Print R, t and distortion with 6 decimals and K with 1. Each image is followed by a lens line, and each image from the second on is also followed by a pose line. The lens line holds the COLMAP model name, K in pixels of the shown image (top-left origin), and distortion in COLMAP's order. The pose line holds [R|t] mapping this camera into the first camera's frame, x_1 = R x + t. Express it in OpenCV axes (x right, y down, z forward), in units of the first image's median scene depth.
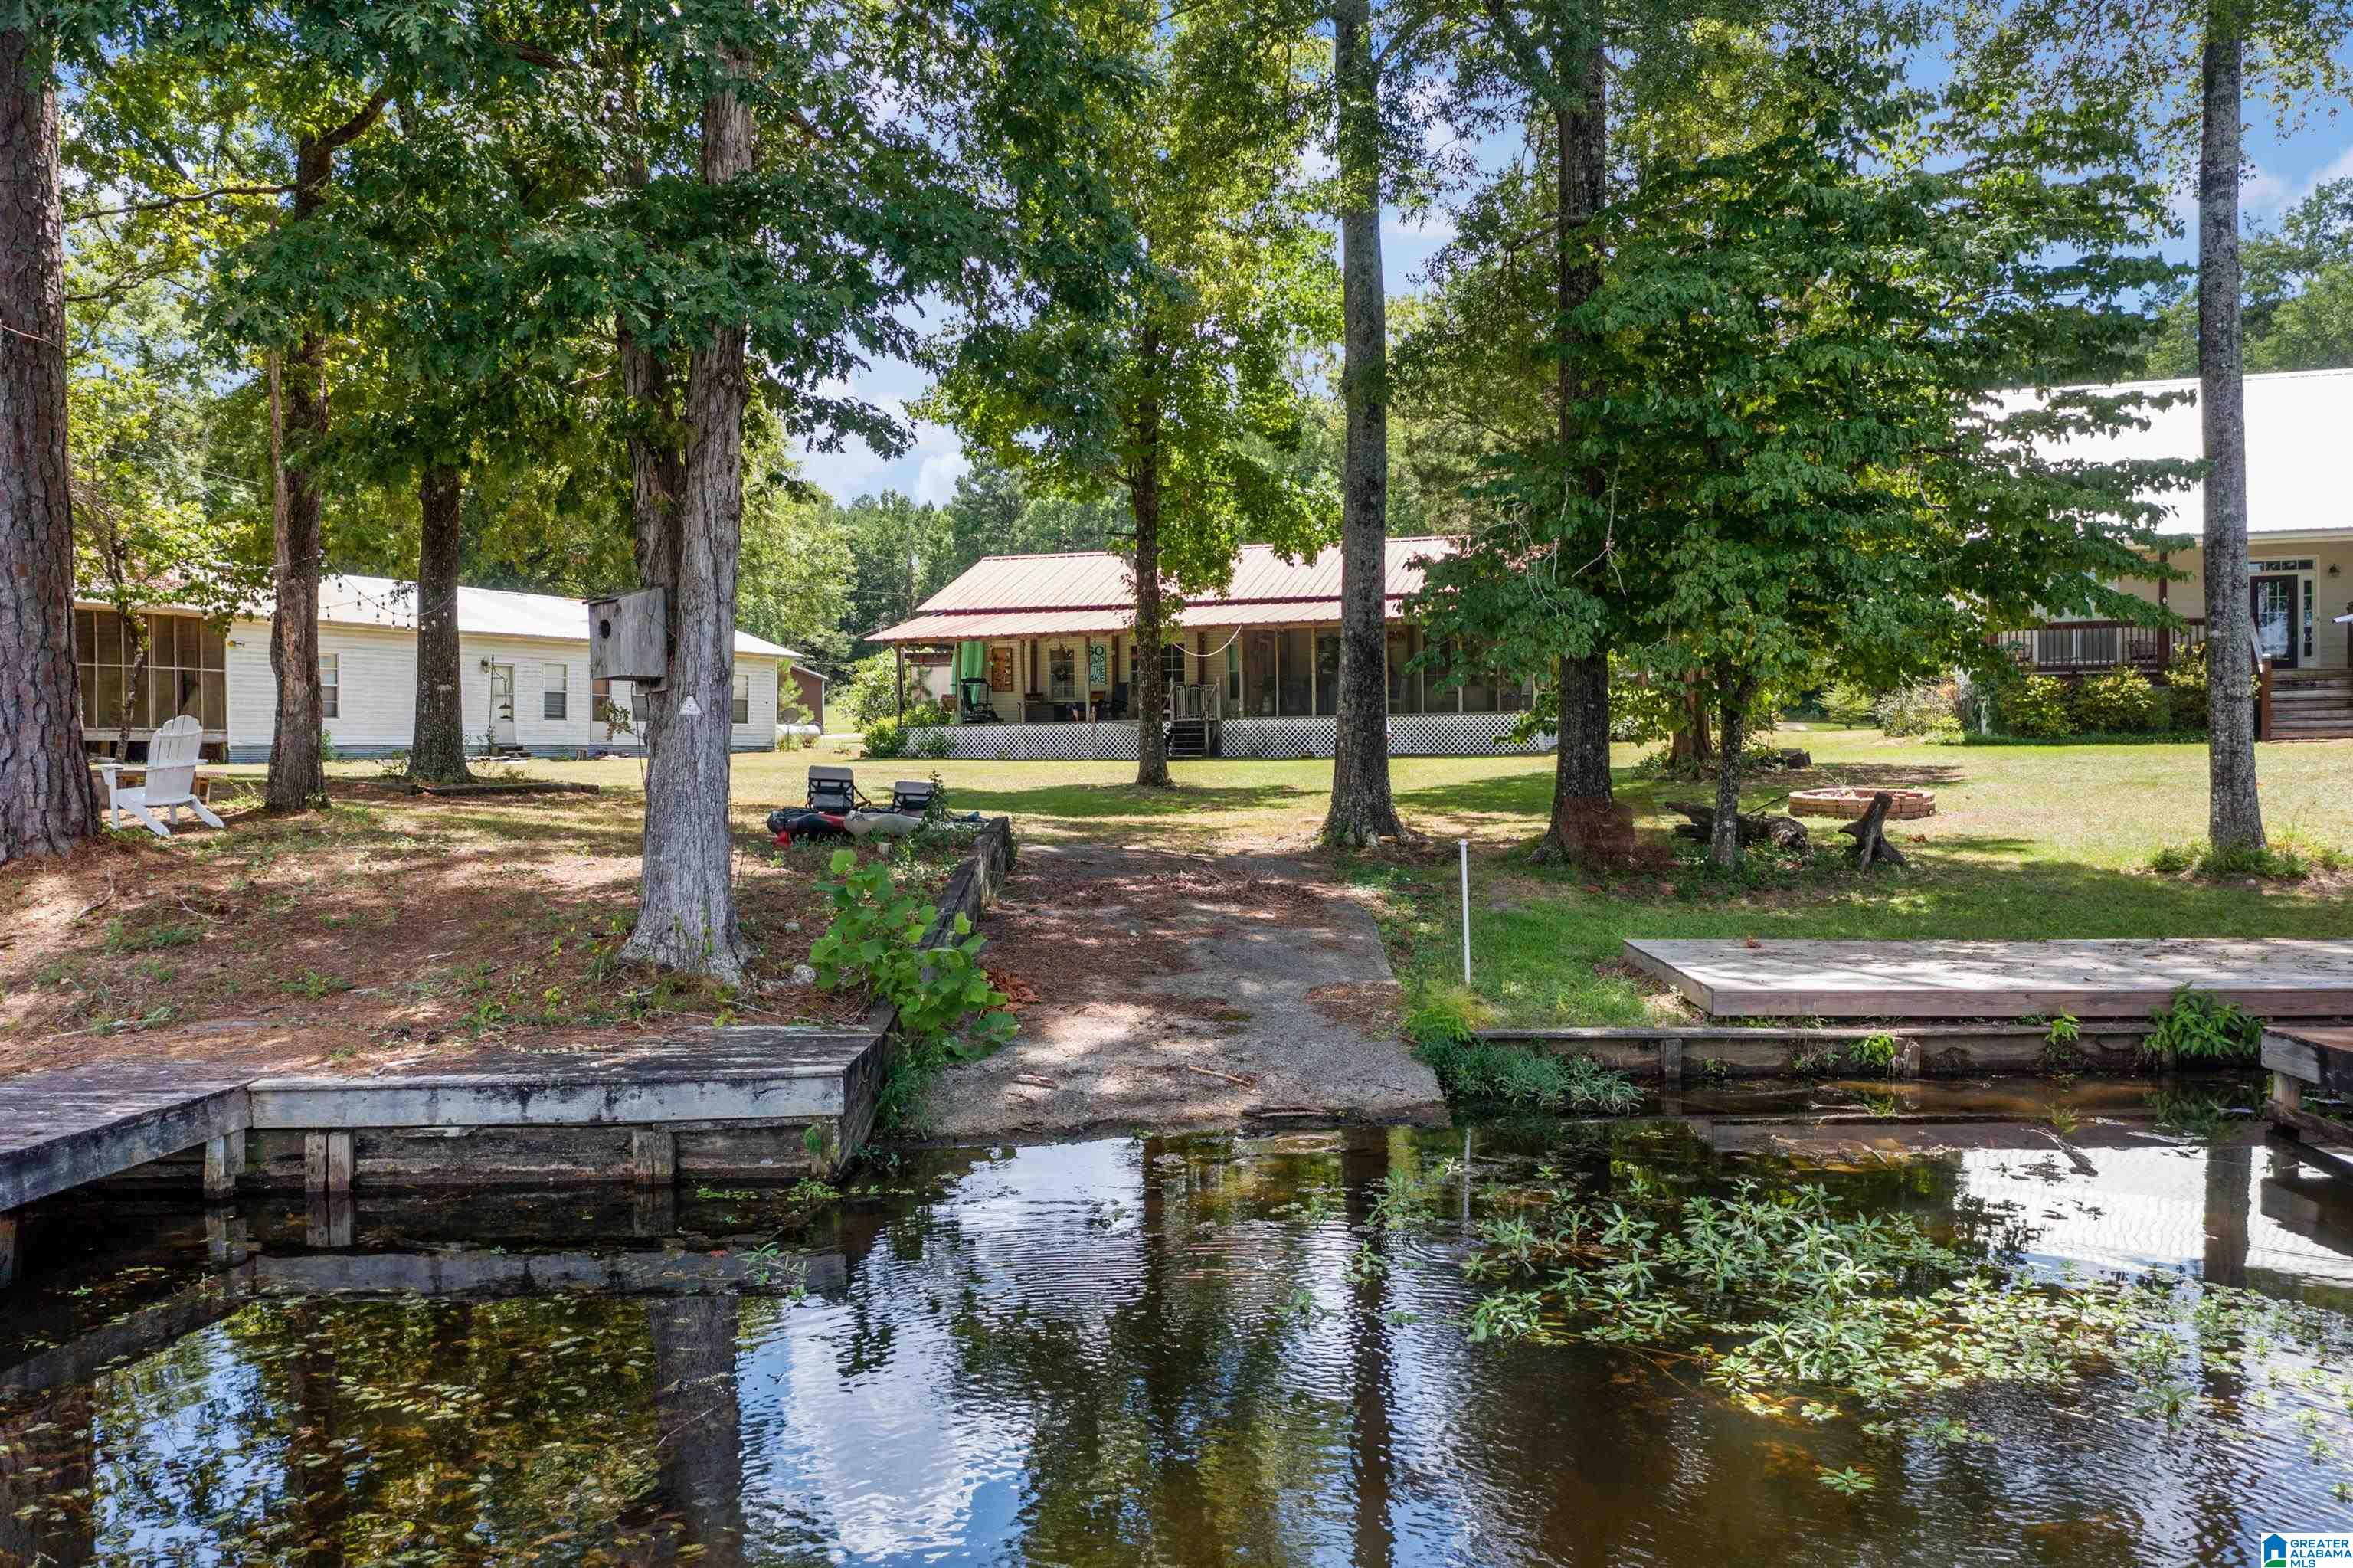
lens RADIAL K [[1868.0, 0, 1164.0], [0, 1868.0, 782.0], [0, 0, 1]] dist [-0.017985, -0.000156]
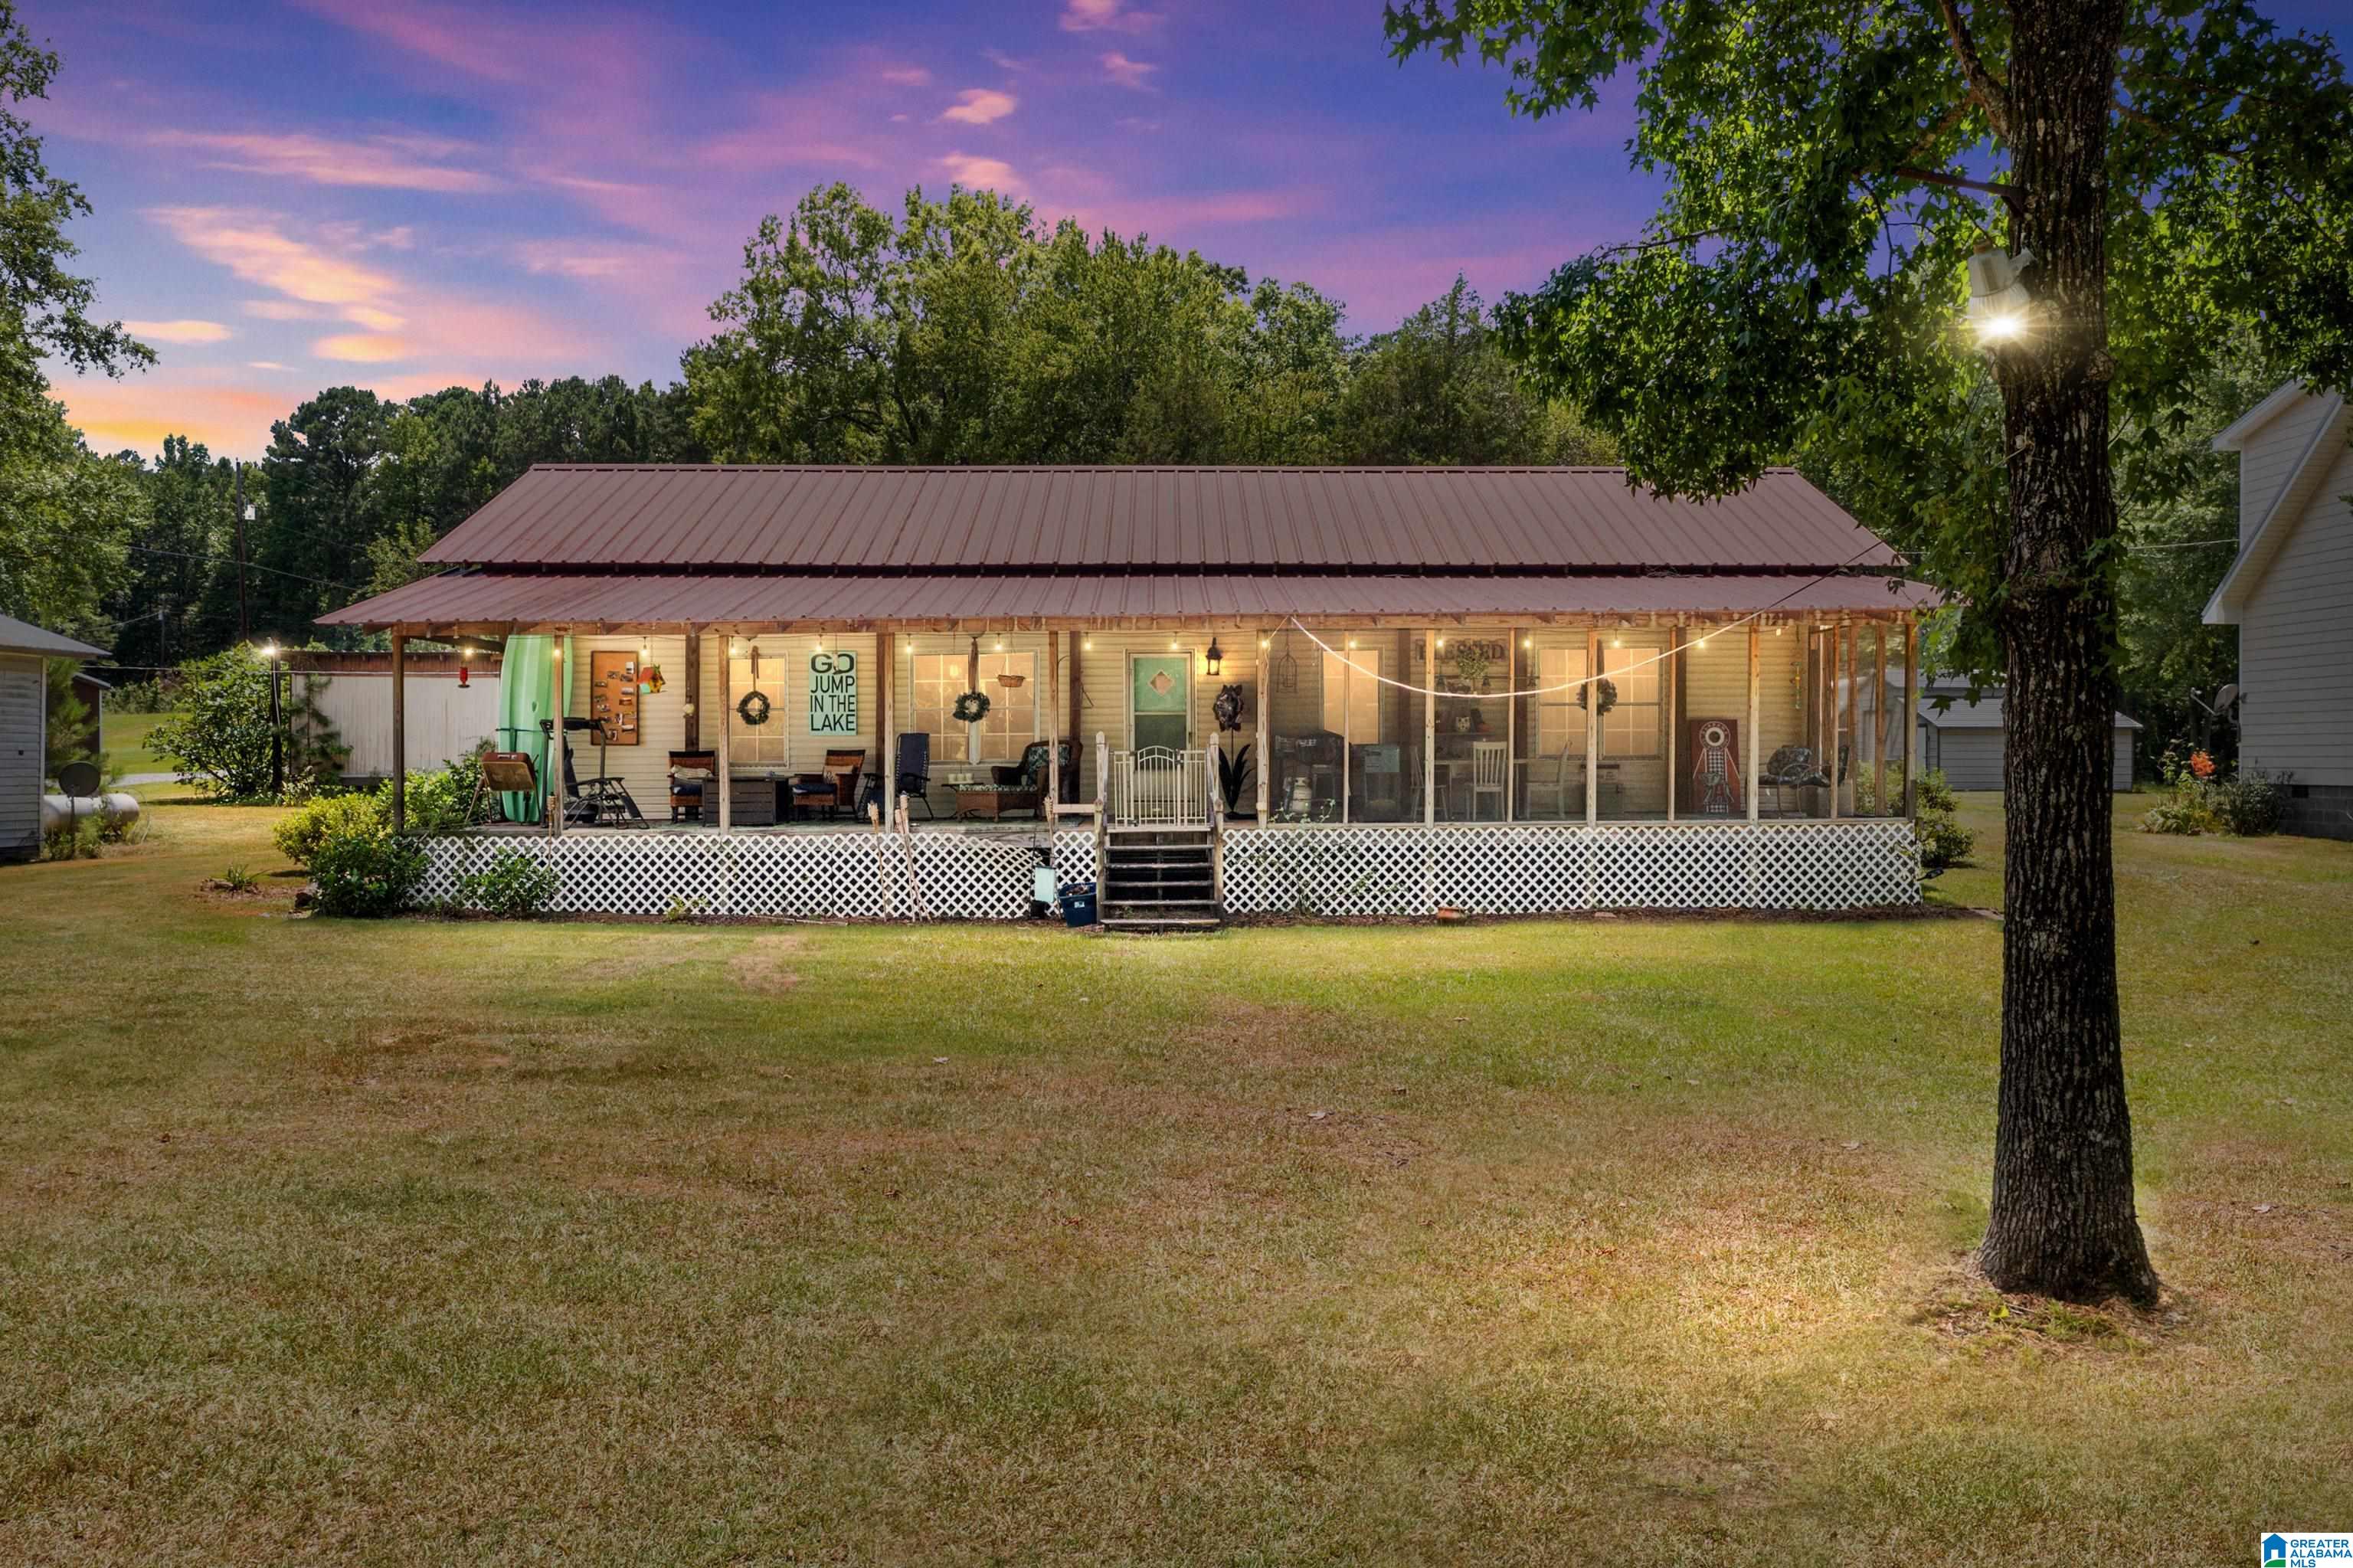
lens RADIAL K [[1868.0, 0, 1164.0], [0, 1868.0, 782.0], [0, 0, 1]] dist [-0.017985, -0.000156]
pose [[0.936527, 0.007211, 0.350522, -0.084069], [-0.005080, 0.999963, -0.006998, -0.025649], [-0.350560, 0.004773, 0.936528, 0.363486]]
